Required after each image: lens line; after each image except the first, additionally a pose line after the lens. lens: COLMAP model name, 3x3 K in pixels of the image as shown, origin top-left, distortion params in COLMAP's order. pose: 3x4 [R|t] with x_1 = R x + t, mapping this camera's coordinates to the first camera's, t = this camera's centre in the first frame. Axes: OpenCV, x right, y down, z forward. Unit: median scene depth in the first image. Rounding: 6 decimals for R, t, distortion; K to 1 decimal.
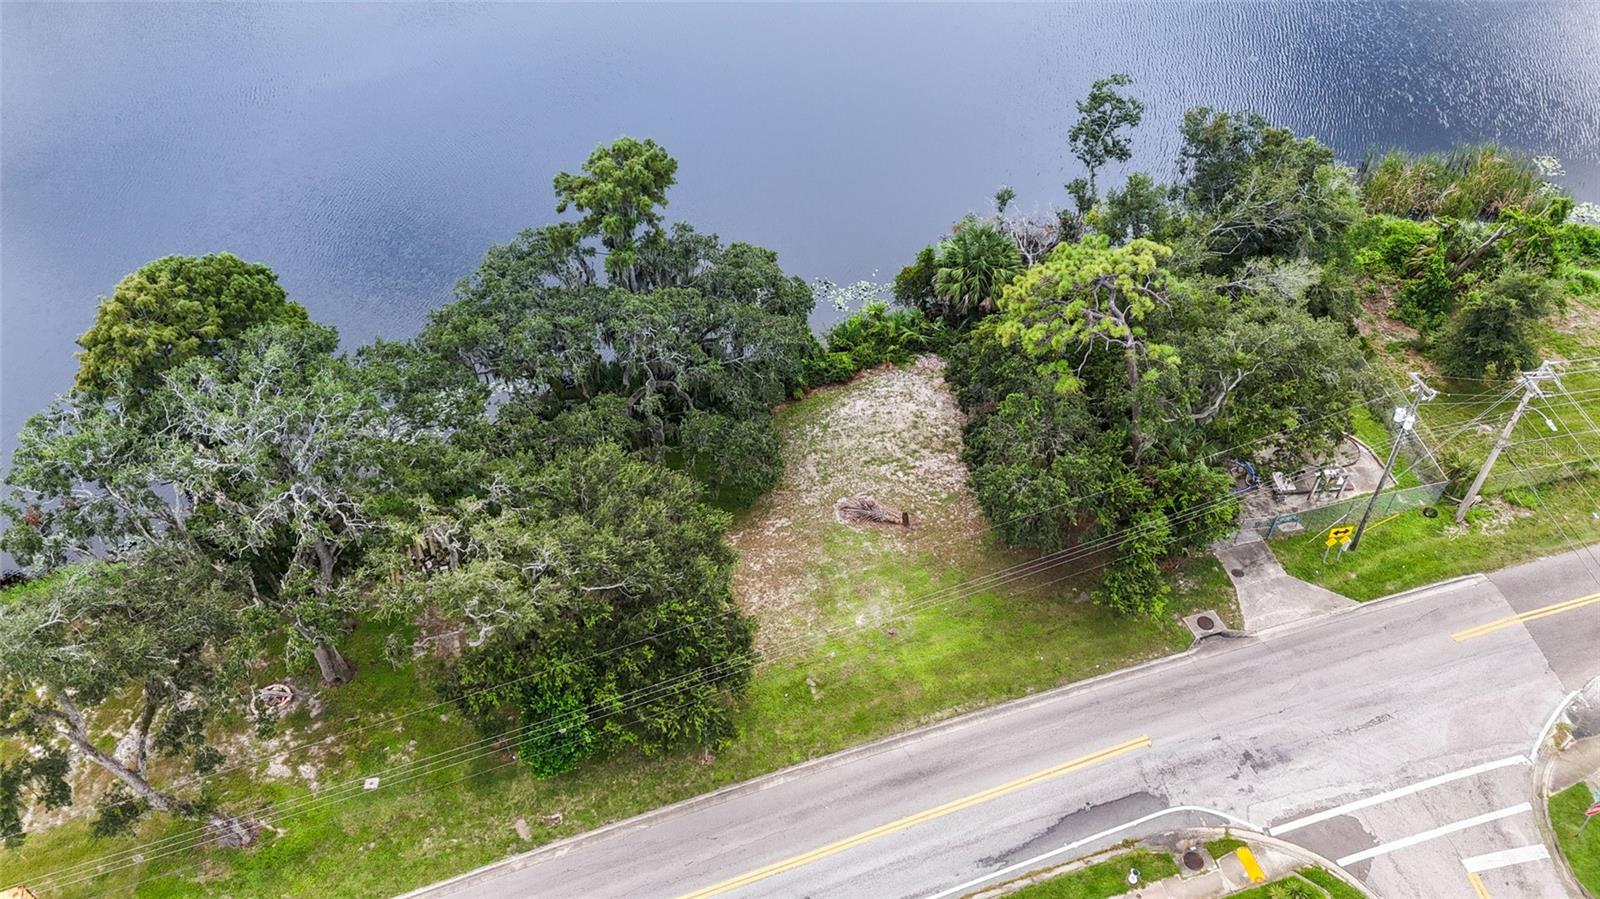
lens RADIAL K [[1123.3, 0, 800.0], [0, 1123.3, 449.5], [0, 0, 1]] dist [0.009027, 0.000661]
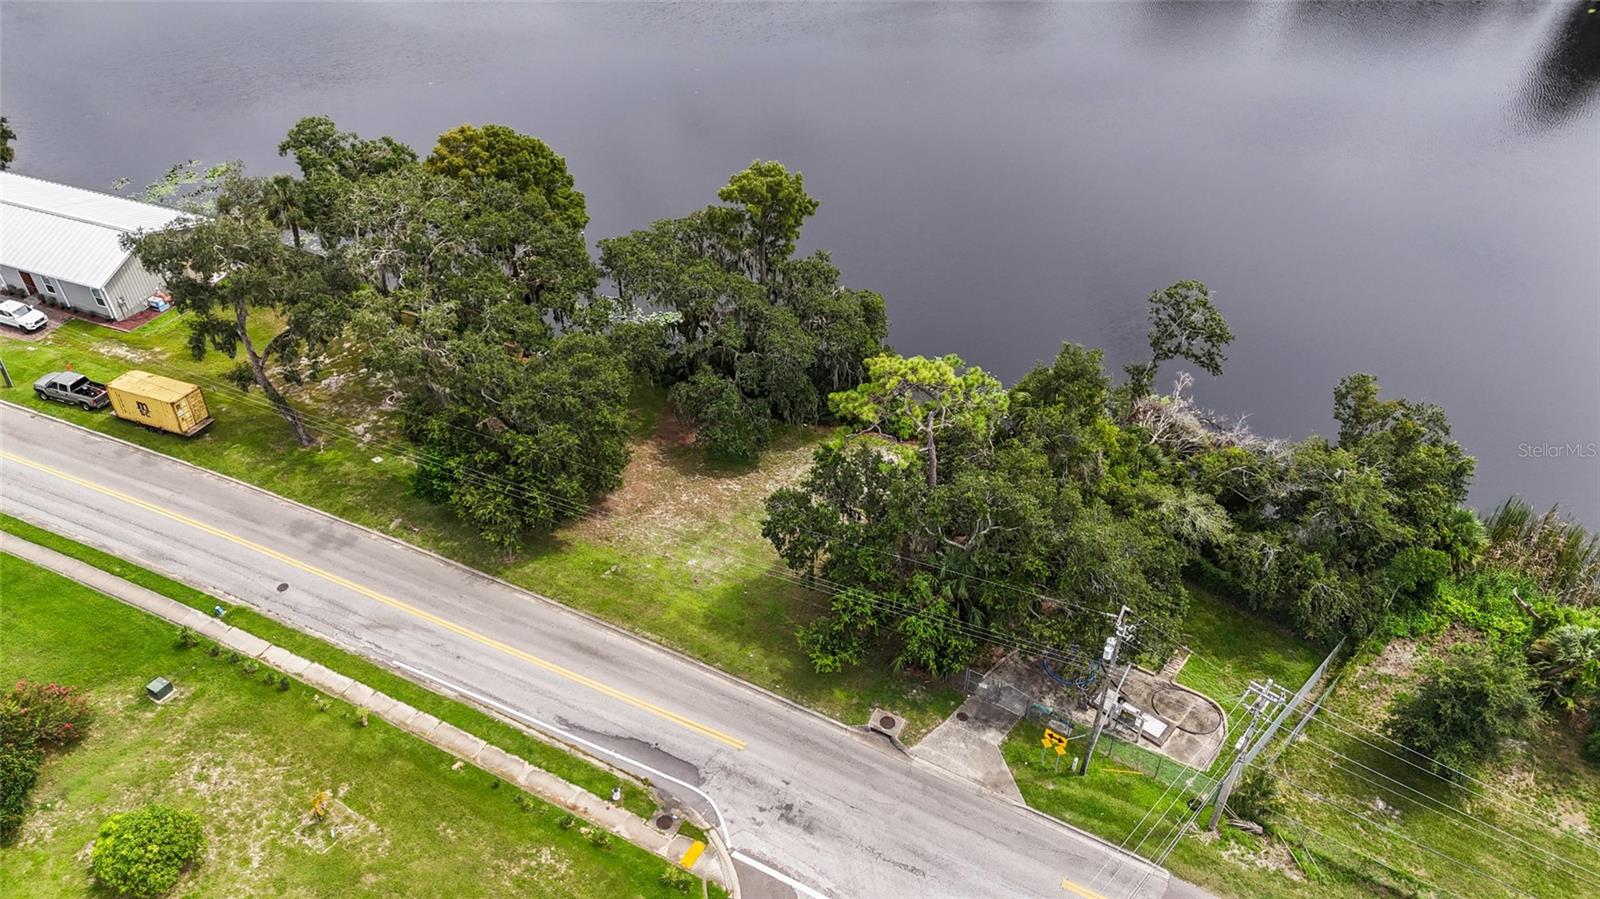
lens RADIAL K [[1123.3, 0, 800.0], [0, 1123.3, 449.5], [0, 0, 1]] dist [0.009027, 0.000661]
pose [[0.710634, 0.465421, -0.527620, 0.829069], [-0.517236, 0.853966, 0.056647, -0.093736], [0.476935, 0.232649, 0.847589, -0.003152]]
